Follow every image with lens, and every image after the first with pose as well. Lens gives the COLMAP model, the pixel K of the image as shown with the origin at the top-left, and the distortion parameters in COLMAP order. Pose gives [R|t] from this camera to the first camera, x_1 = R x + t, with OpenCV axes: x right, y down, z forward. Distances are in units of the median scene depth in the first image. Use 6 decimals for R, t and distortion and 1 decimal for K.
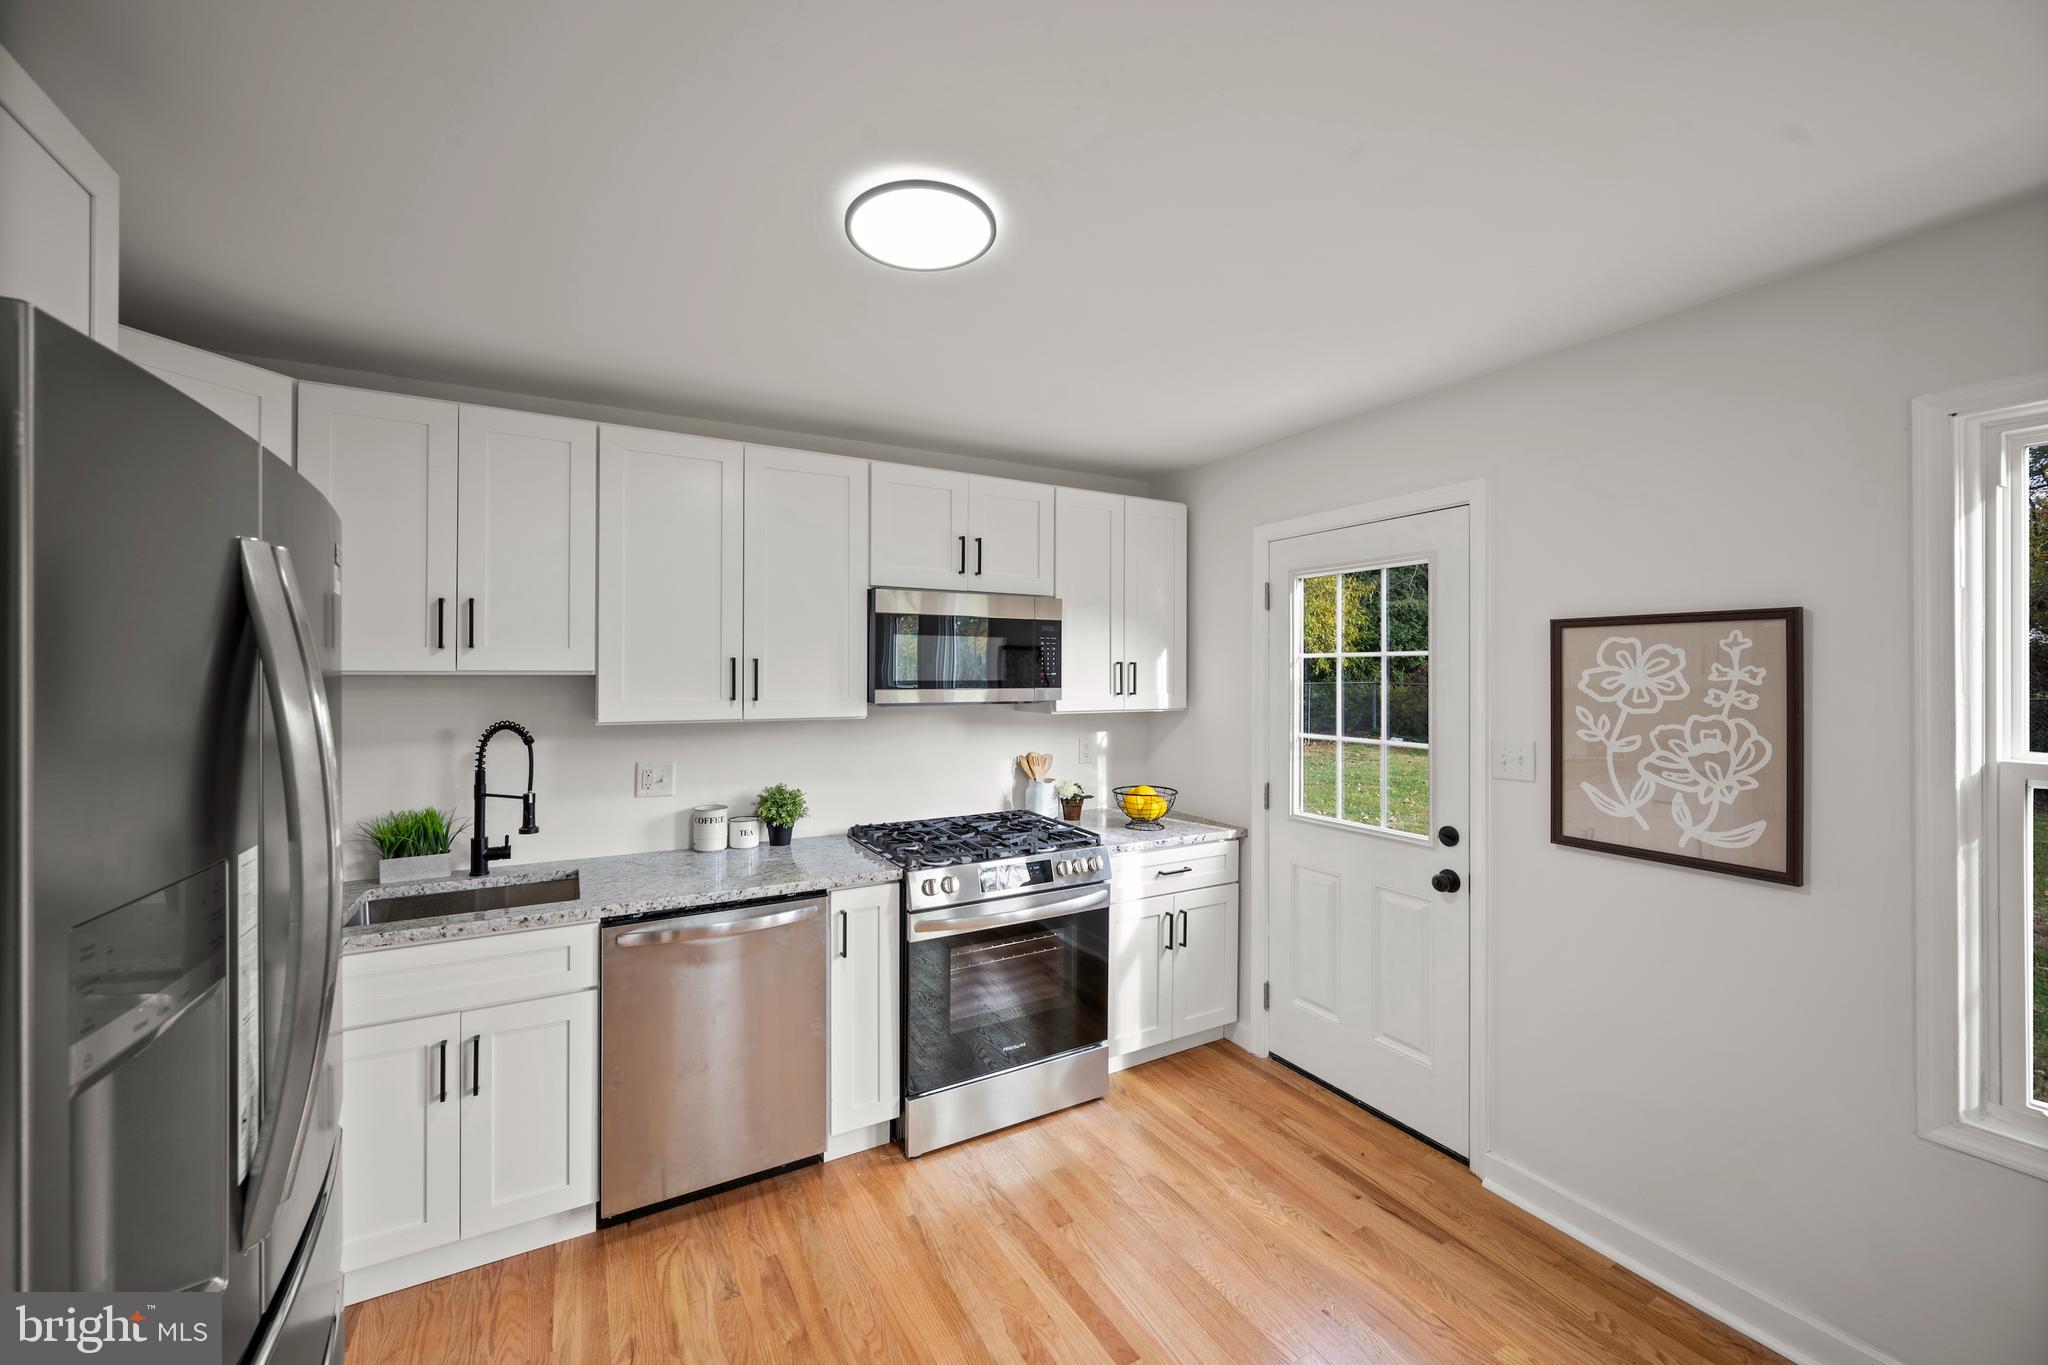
lens RADIAL K [[808.6, 0, 1021.9], [0, 808.6, 673.1], [0, 0, 1]] dist [-0.001089, -0.000167]
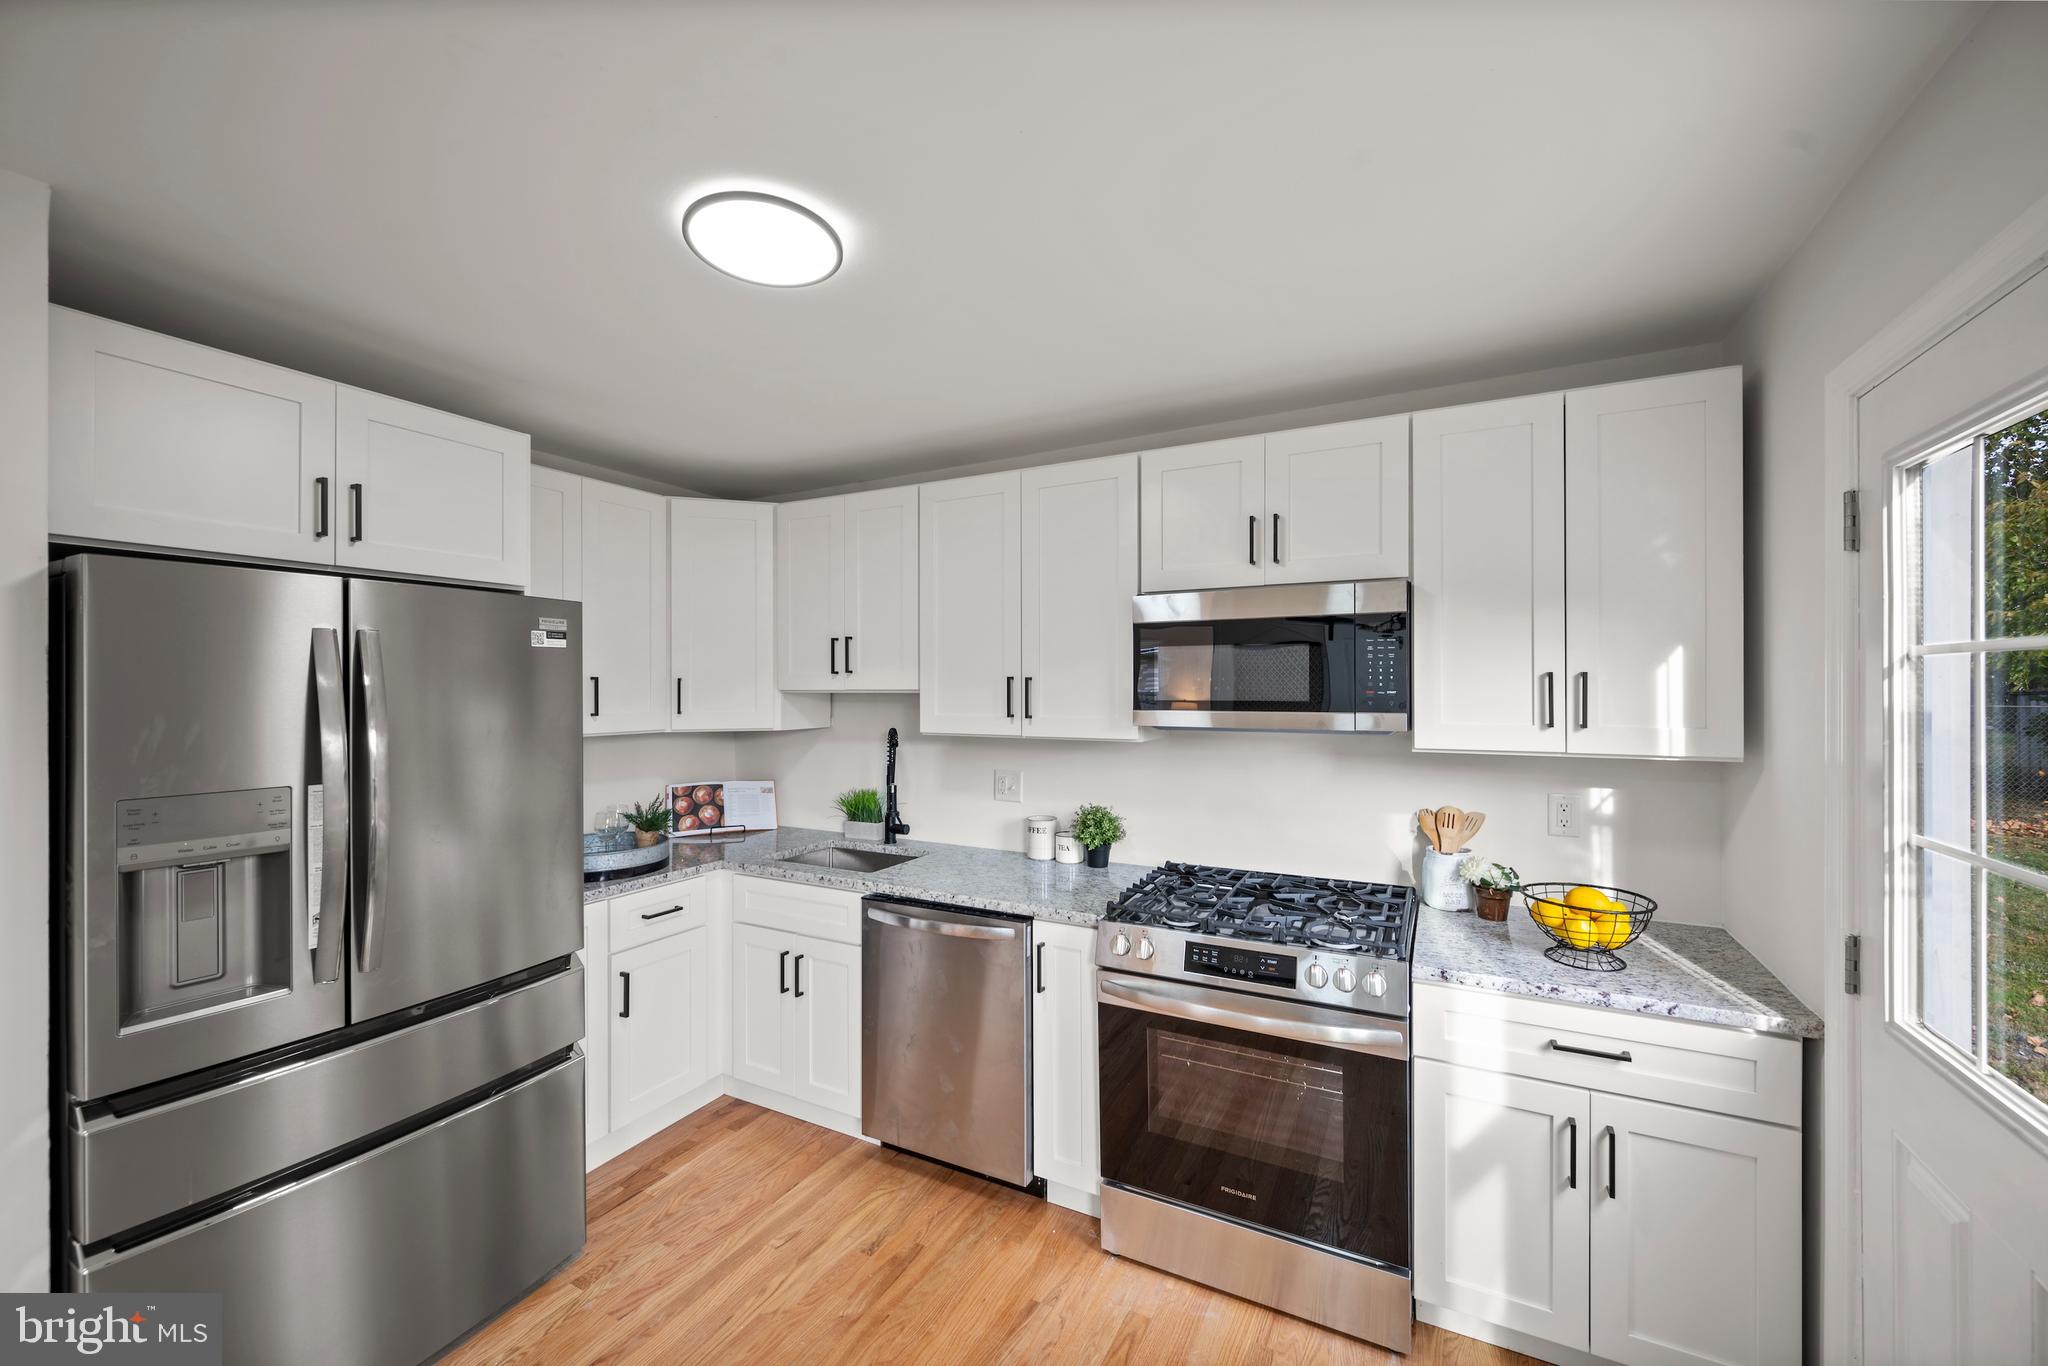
lens RADIAL K [[802.3, 0, 1024.3], [0, 802.3, 691.8], [0, 0, 1]] dist [0.000035, -0.000085]
pose [[0.536778, 0.000743, -0.843723, 0.486120], [0.000726, 0.999999, 0.001342, -0.000717], [0.843723, -0.001333, 0.536777, 0.416962]]
